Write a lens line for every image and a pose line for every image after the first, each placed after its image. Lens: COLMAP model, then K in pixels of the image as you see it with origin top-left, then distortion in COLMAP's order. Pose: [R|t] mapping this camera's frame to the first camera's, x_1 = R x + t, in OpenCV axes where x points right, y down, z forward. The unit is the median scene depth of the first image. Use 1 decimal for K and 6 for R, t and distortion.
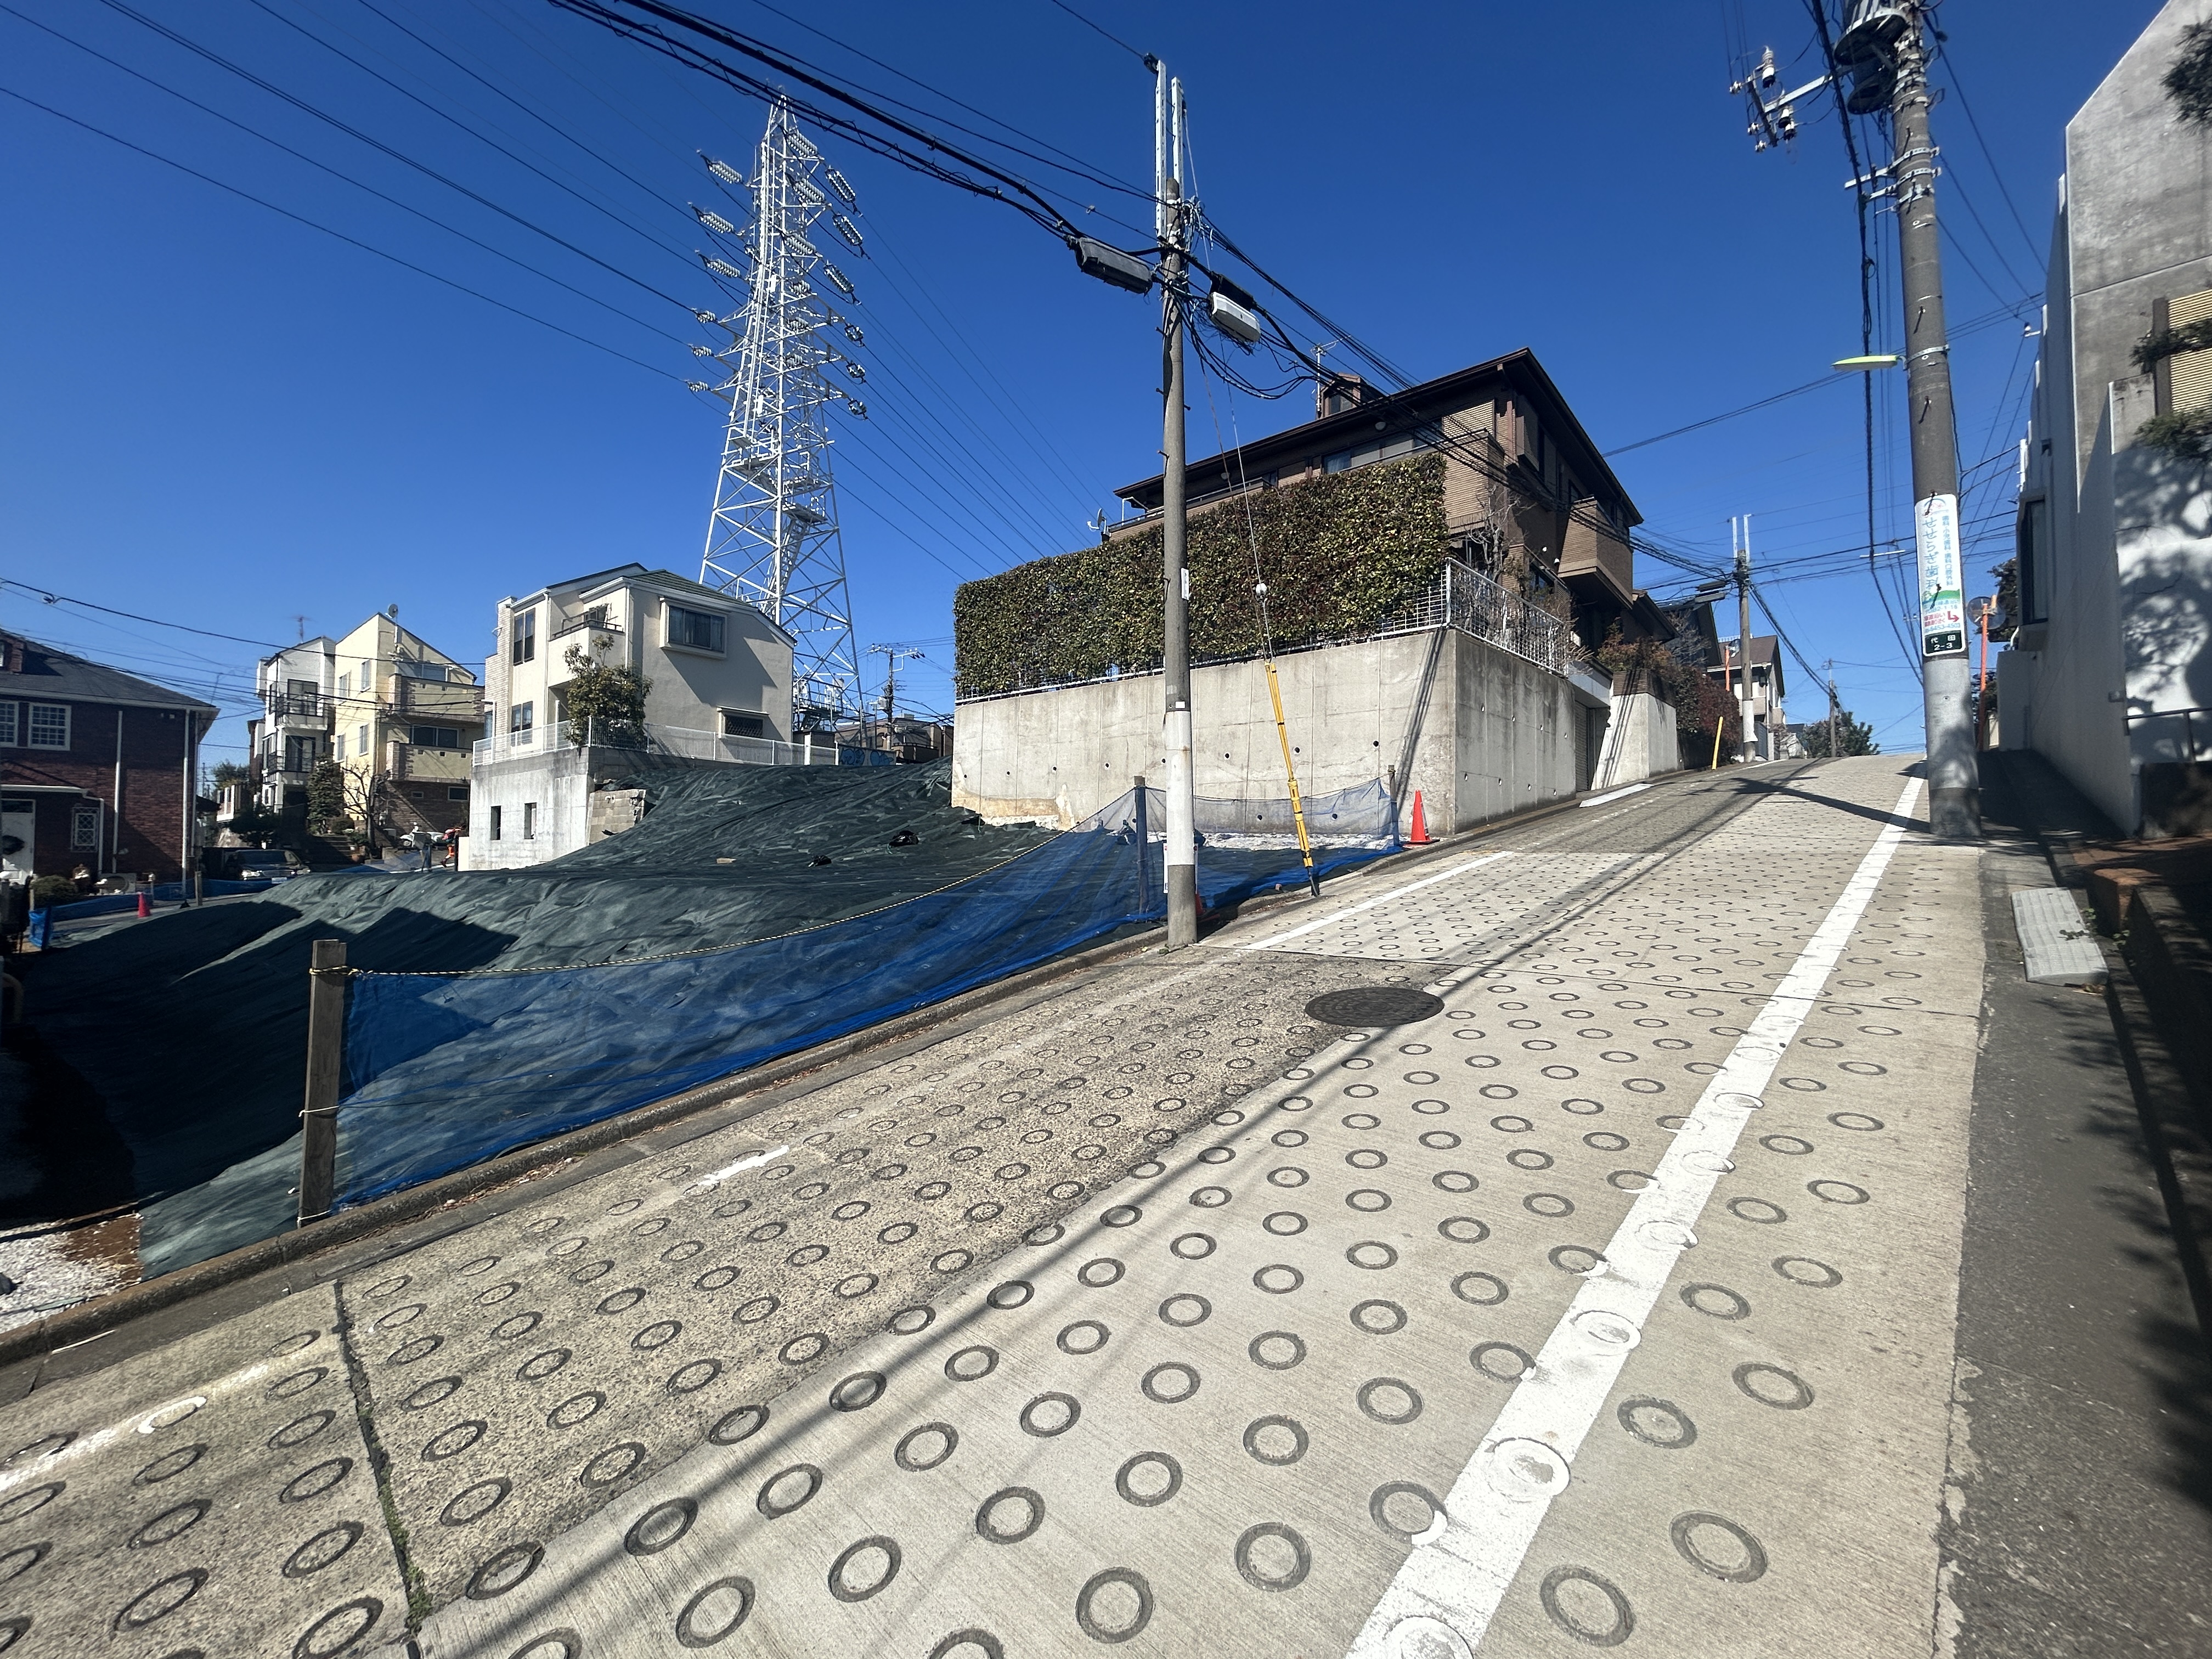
lens RADIAL K [[890.4, 0, 1099.5], [0, 890.4, 829.2], [0, 0, 1]] dist [-0.001880, 0.000153]
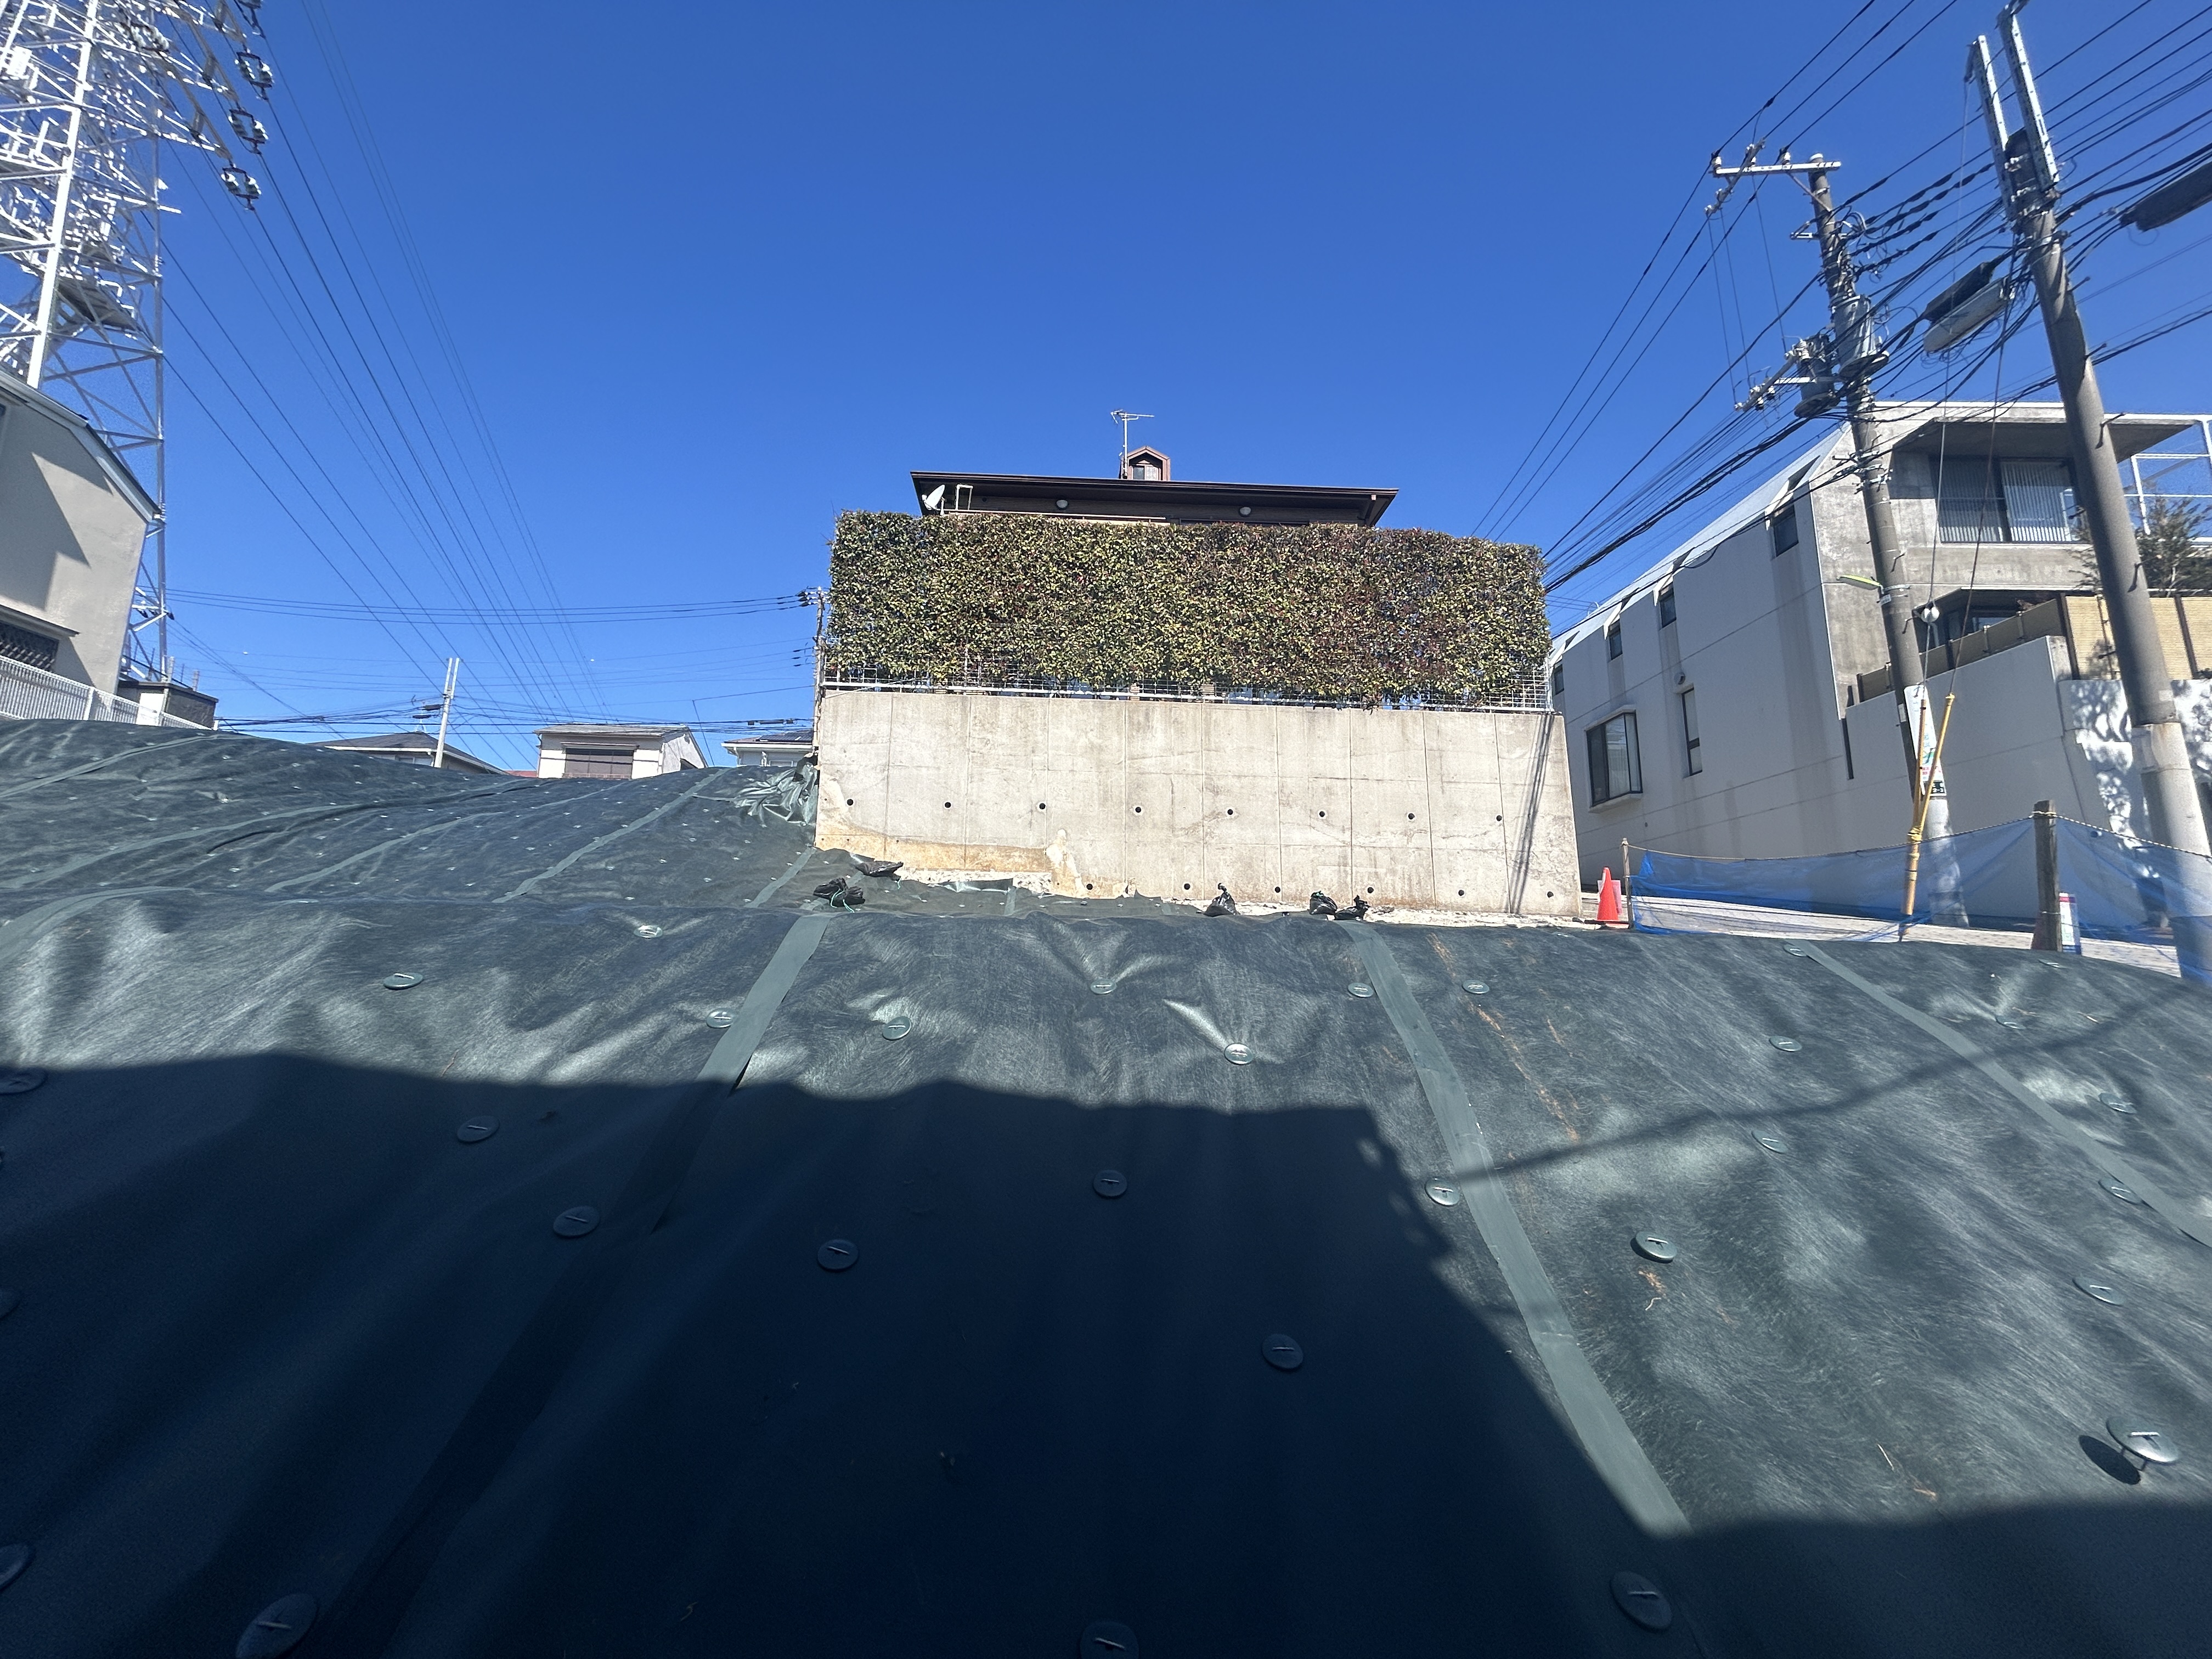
lens RADIAL K [[890.4, 0, 1100.3], [0, 890.4, 832.6], [0, 0, 1]] dist [-0.001880, 0.000153]
pose [[0.720990, 0.110822, 0.684026, -0.607822], [-0.028728, 0.991060, -0.130285, 0.051794], [-0.692350, 0.074284, 0.717728, 0.583505]]
